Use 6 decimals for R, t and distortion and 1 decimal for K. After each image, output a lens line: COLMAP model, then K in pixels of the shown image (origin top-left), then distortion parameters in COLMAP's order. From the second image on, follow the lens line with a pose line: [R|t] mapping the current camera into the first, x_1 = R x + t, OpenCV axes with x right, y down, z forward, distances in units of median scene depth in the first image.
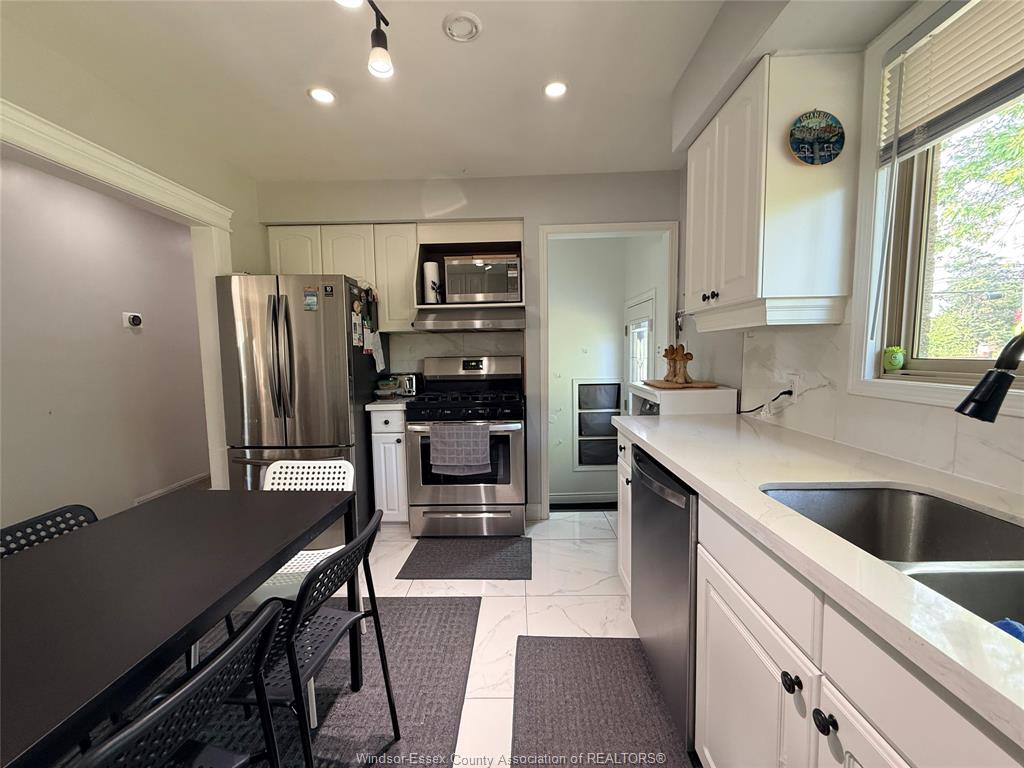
lens RADIAL K [[407.4, 0, 512.0], [0, 407.4, 384.0], [0, 0, 1]] dist [0.001180, 0.000121]
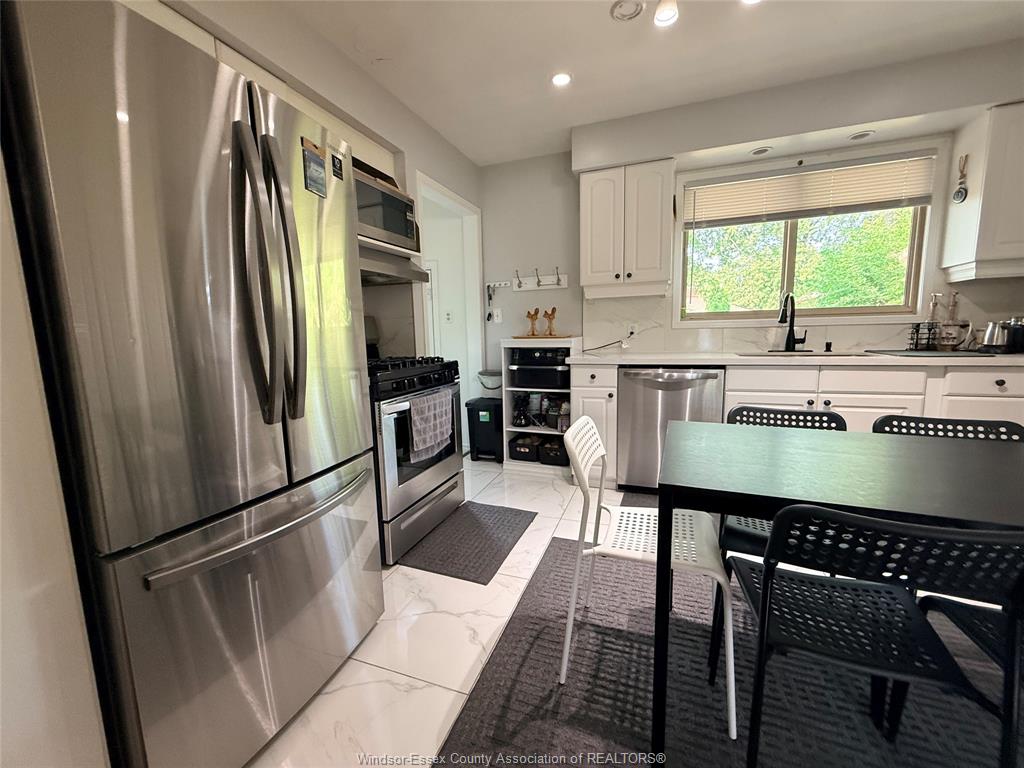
lens RADIAL K [[407.4, 0, 512.0], [0, 407.4, 384.0], [0, 0, 1]] dist [0.001180, 0.000121]
pose [[0.323938, -0.113751, 0.939215, -0.886298], [0.095874, 0.991582, 0.087026, 0.027178], [-0.941208, 0.061855, 0.332117, 0.614936]]
